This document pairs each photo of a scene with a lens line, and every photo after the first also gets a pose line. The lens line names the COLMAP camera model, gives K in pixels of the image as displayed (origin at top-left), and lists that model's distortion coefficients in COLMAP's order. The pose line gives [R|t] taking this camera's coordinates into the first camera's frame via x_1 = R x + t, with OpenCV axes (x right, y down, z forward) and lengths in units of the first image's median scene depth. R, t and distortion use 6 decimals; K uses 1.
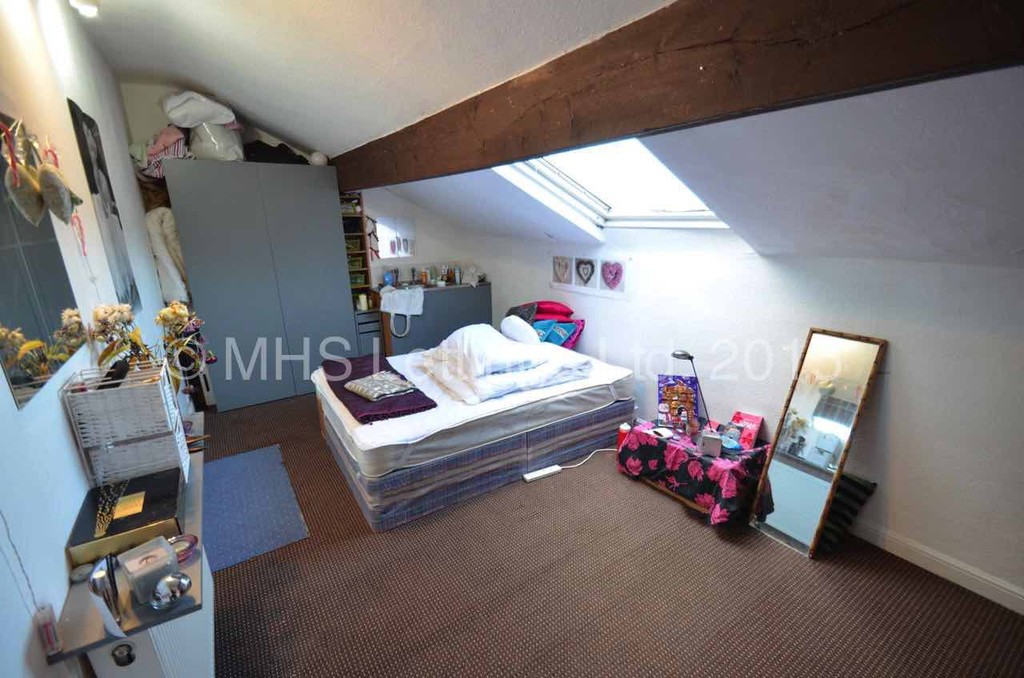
lens RADIAL K [[446.7, 0, 514.8], [0, 446.7, 340.3], [0, 0, 1]] dist [0.000273, 0.000004]
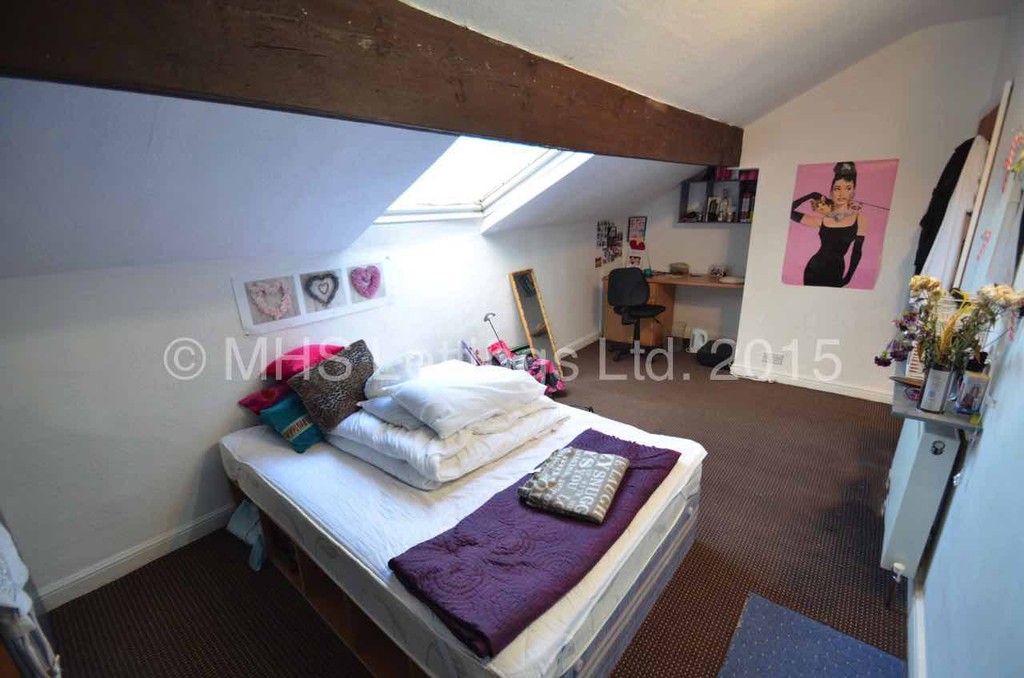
lens RADIAL K [[446.7, 0, 515.8], [0, 446.7, 337.8], [0, 0, 1]] dist [0.000273, 0.000004]
pose [[-0.273633, -0.254005, 0.927689, -0.631988], [0.290271, 0.897722, 0.331419, -0.237100], [-0.916989, 0.359968, -0.171916, 0.884758]]
